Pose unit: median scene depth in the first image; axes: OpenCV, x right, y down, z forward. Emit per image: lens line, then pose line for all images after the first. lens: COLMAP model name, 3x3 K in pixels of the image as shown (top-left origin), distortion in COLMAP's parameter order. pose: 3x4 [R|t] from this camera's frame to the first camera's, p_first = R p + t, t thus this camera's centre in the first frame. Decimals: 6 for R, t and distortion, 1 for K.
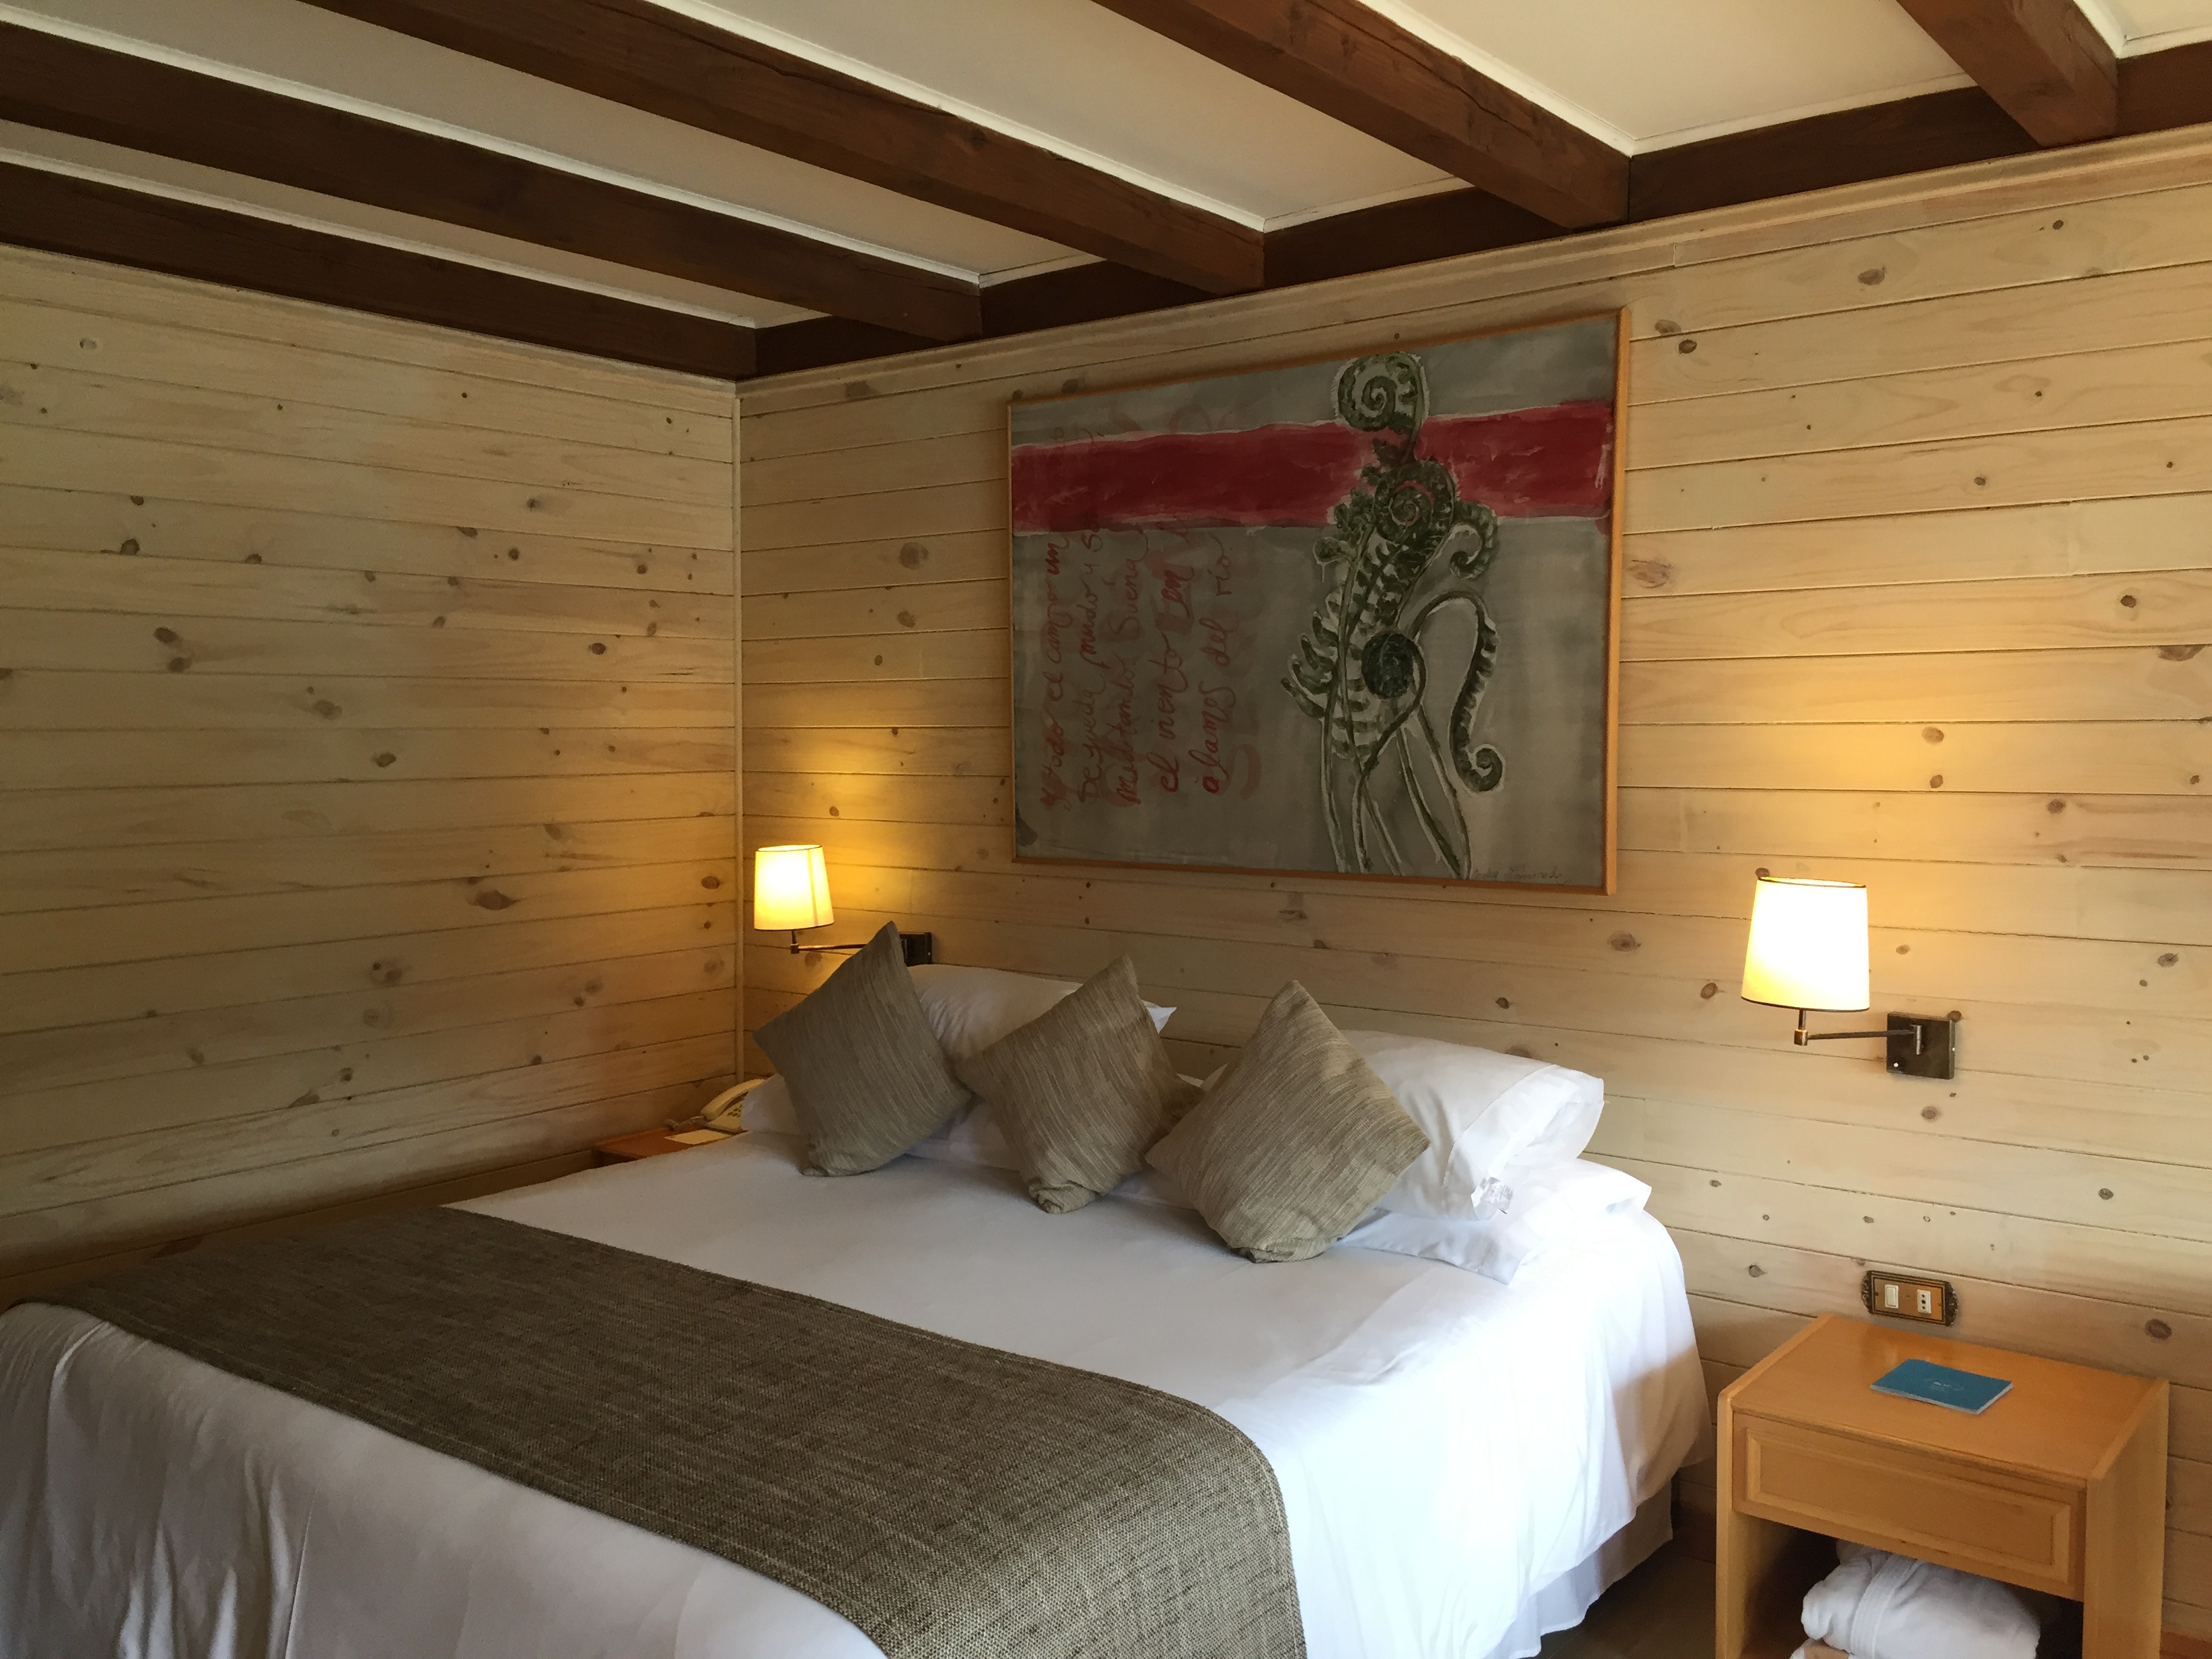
lens RADIAL K [[1903.7, 0, 1066.5], [0, 1903.7, 816.6], [0, 0, 1]] dist [0.087629, -0.102777]
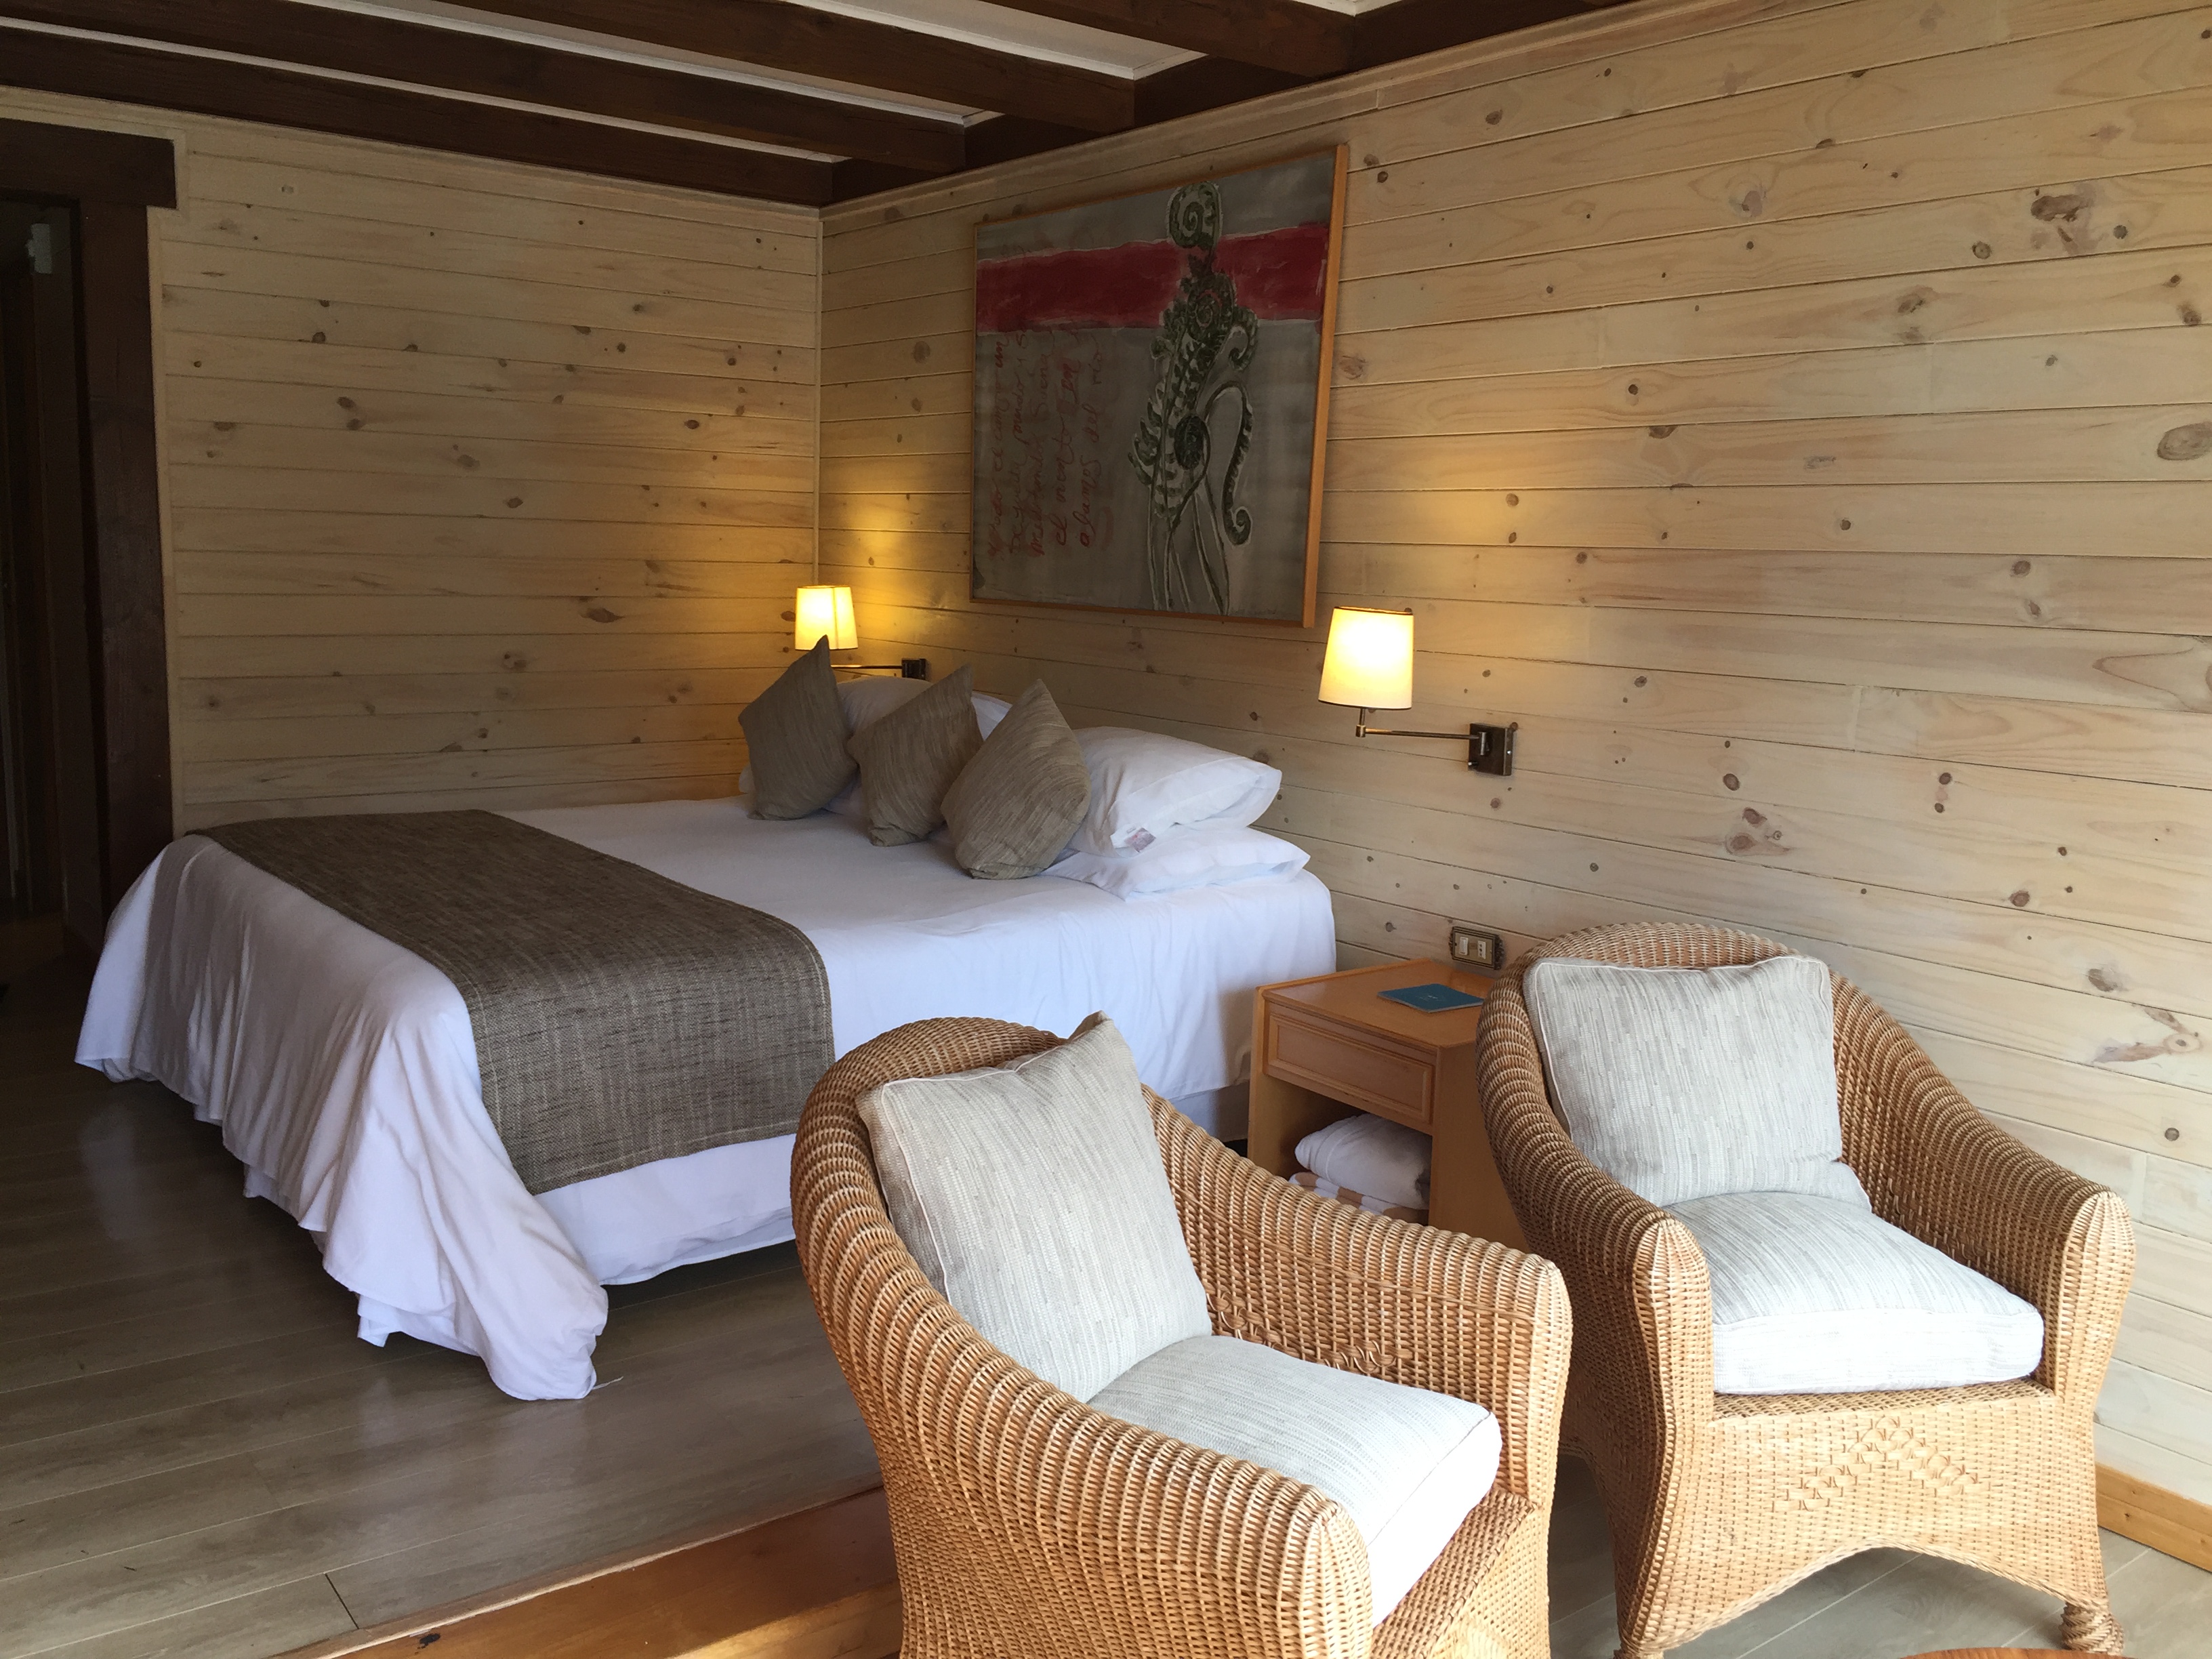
lens RADIAL K [[1903.7, 0, 1066.5], [0, 1903.7, 816.6], [0, 0, 1]] dist [0.087629, -0.102777]
pose [[0.964615, 0.068663, -0.254567, 0.421597], [-0.044619, 0.994081, 0.099053, 0.043206], [0.259861, -0.084189, 0.961969, -0.236070]]
